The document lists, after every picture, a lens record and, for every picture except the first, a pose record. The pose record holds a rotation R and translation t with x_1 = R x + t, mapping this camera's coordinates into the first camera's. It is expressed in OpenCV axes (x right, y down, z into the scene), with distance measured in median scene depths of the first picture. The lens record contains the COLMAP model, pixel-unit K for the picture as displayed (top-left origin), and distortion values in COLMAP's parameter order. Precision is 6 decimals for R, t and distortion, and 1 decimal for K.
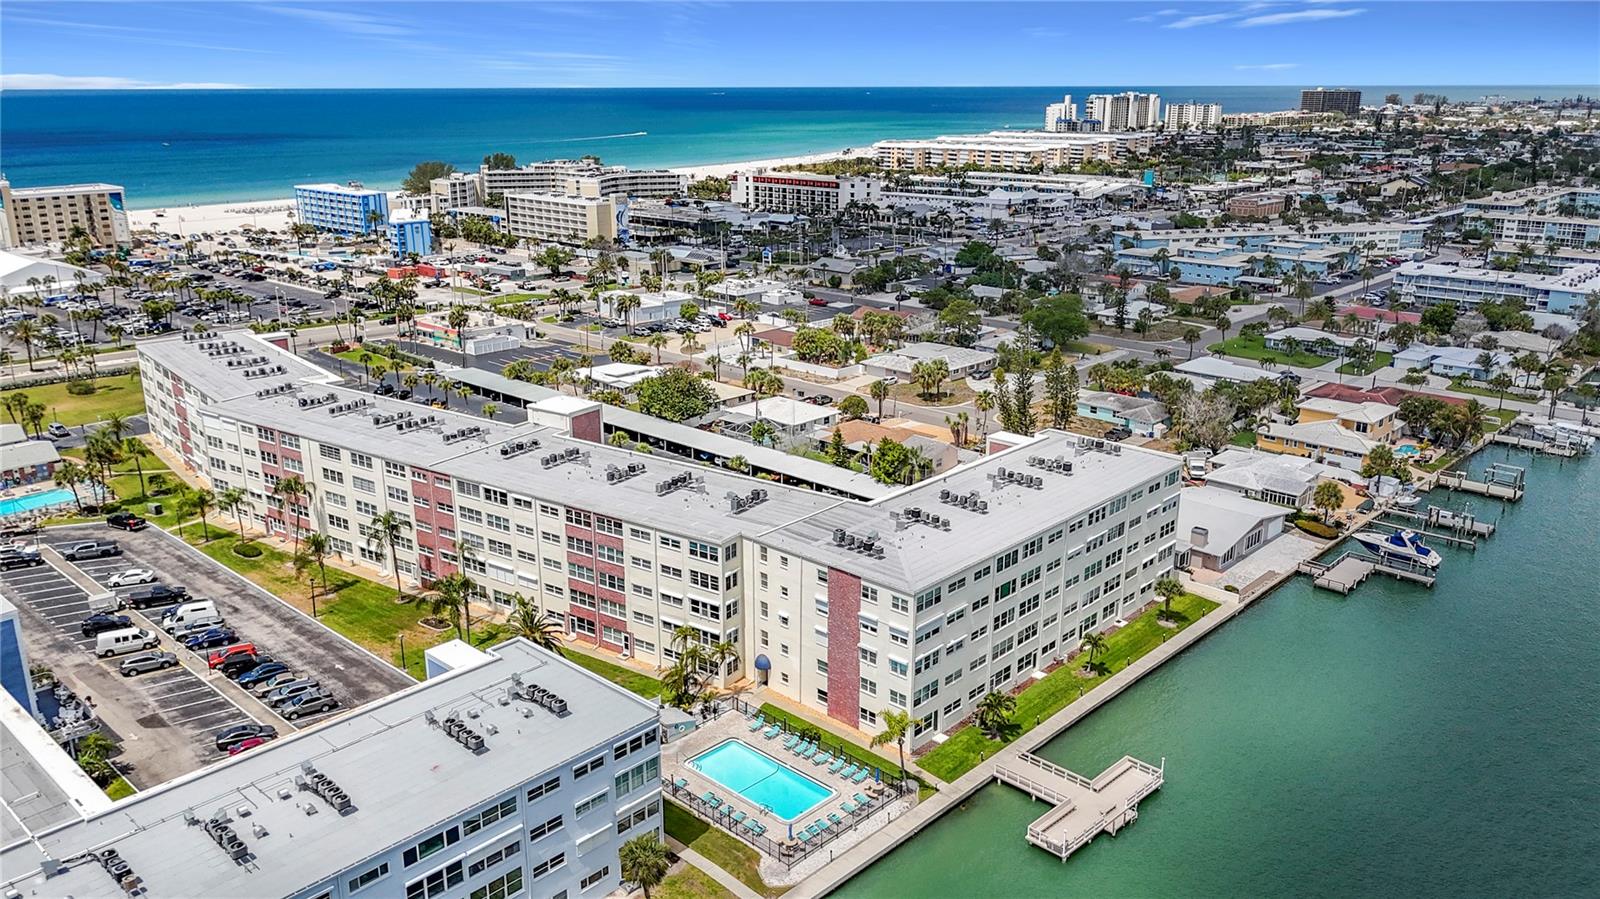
lens RADIAL K [[1212.7, 0, 800.0], [0, 1212.7, 449.5], [0, 0, 1]] dist [0.033216, -0.094252]
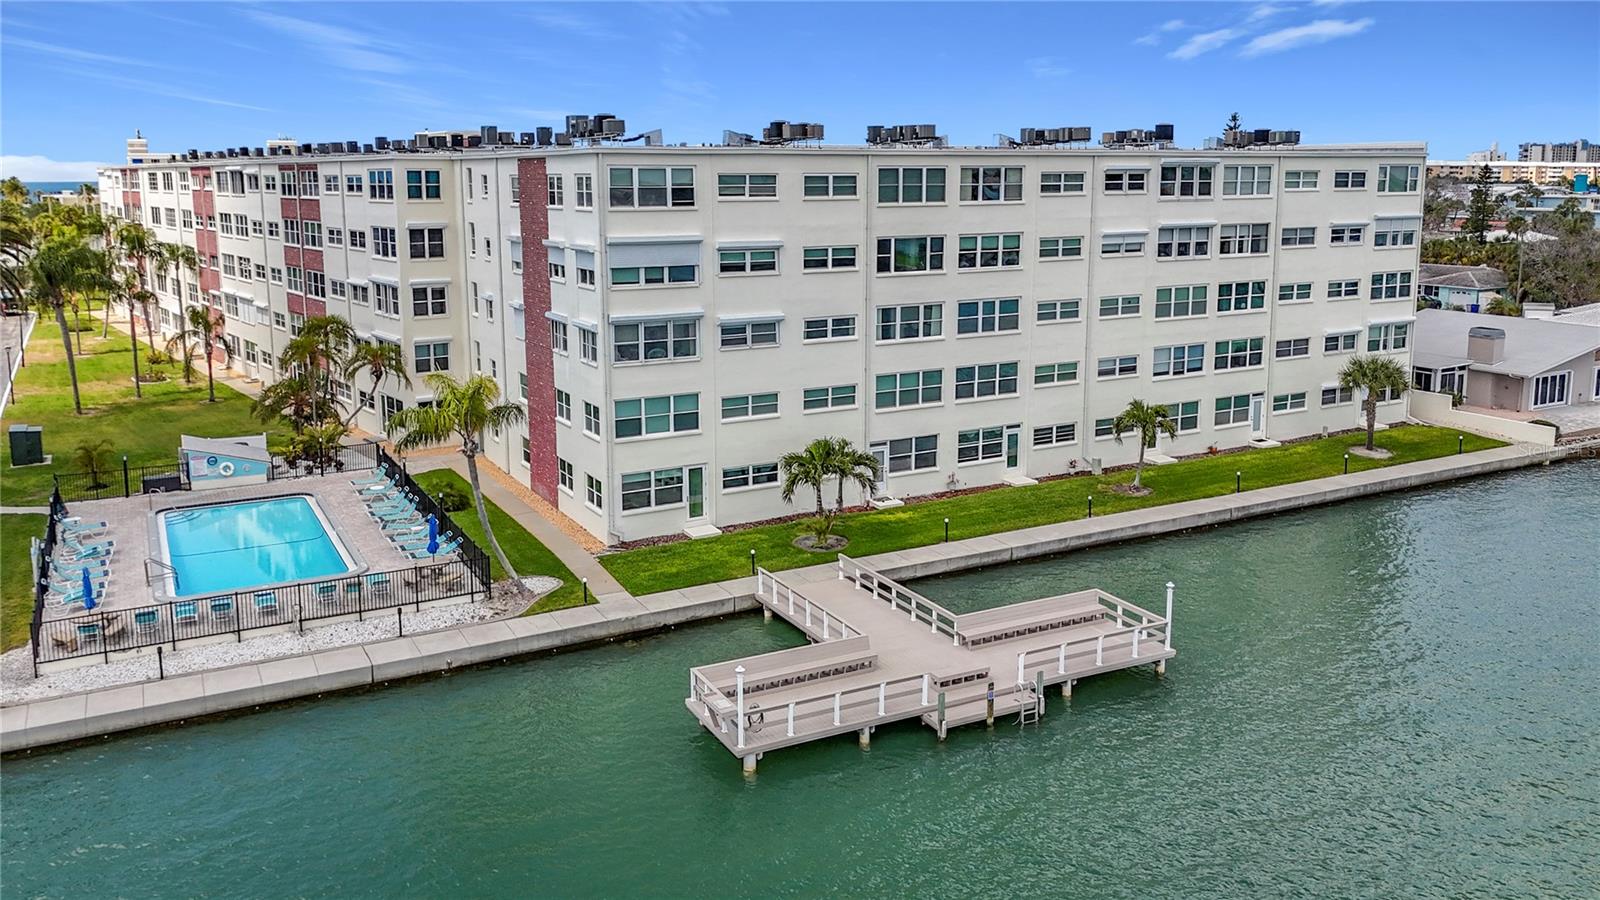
lens RADIAL K [[1215.9, 0, 796.1], [0, 1215.9, 412.5], [0, 0, 1]] dist [0.042034, -0.085812]
pose [[0.950107, 0.053273, -0.307340, 0.284924], [-0.085773, 0.991944, -0.093217, 0.231904], [0.299899, 0.114928, 0.947023, 0.575439]]
